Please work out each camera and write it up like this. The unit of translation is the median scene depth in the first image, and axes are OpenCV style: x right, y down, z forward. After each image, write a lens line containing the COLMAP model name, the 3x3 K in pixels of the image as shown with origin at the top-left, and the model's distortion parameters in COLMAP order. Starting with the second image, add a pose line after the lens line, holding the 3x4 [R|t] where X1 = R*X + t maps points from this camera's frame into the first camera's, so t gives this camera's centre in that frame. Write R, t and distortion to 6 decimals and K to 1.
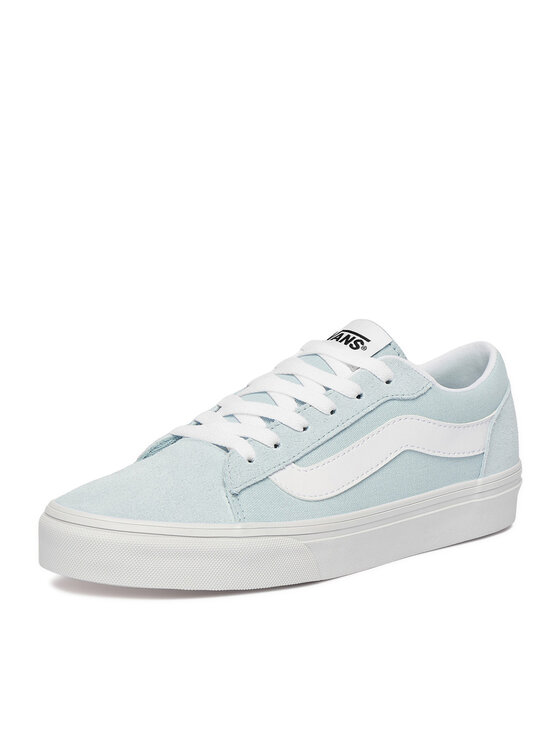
lens RADIAL K [[2190.9, 0, 280.0], [0, 2190.9, 373.0], [0, 0, 1]] dist [0.070802, 0.504260]
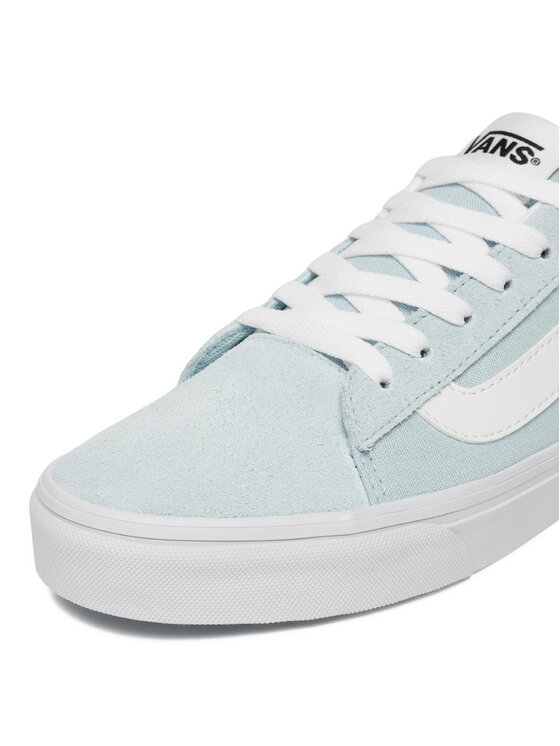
lens RADIAL K [[1040.3, 0, 280.0], [0, 1040.3, 373.0], [0, 0, 1]] dist [-0.473180, 8.102799]
pose [[0.997337, -0.044175, 0.058027, -0.056867], [0.027750, 0.965690, 0.258211, -0.035162], [-0.067443, -0.255913, 0.964344, 0.724143]]
